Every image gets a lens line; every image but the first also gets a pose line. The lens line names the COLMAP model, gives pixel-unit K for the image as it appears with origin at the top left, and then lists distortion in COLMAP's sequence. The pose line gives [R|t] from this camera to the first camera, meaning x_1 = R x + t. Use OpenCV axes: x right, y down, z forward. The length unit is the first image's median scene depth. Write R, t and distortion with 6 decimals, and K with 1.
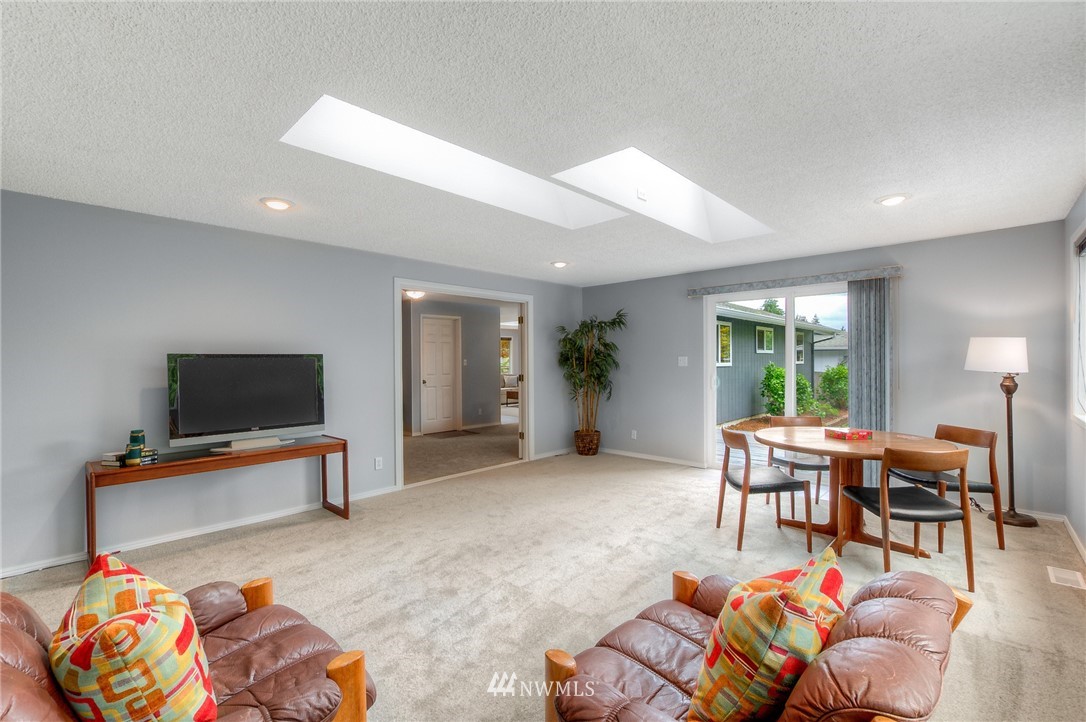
lens RADIAL K [[477.9, 0, 542.3], [0, 477.9, 358.6], [0, 0, 1]] dist [-0.013935, 0.000962]
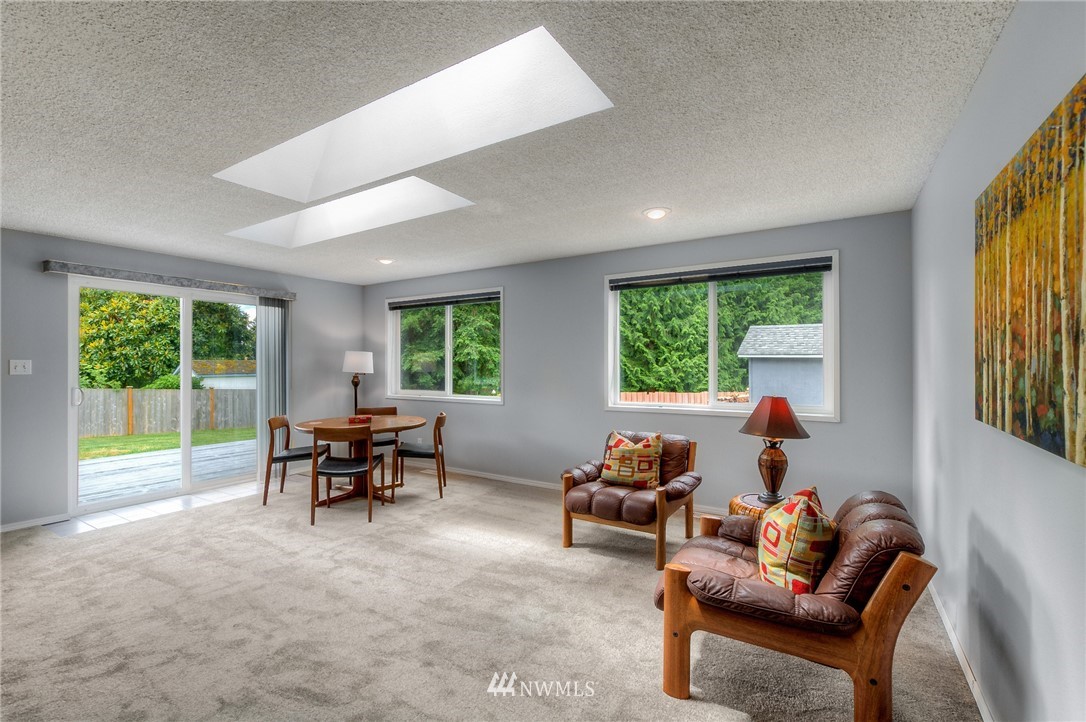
lens RADIAL K [[477.9, 0, 534.4], [0, 477.9, 361.6], [0, 0, 1]] dist [-0.013935, 0.000962]
pose [[-0.211724, 0.012533, 0.977249, -0.766546], [-0.001275, 0.999913, -0.013100, 0.009138], [-0.977329, -0.004019, -0.211690, 0.745138]]
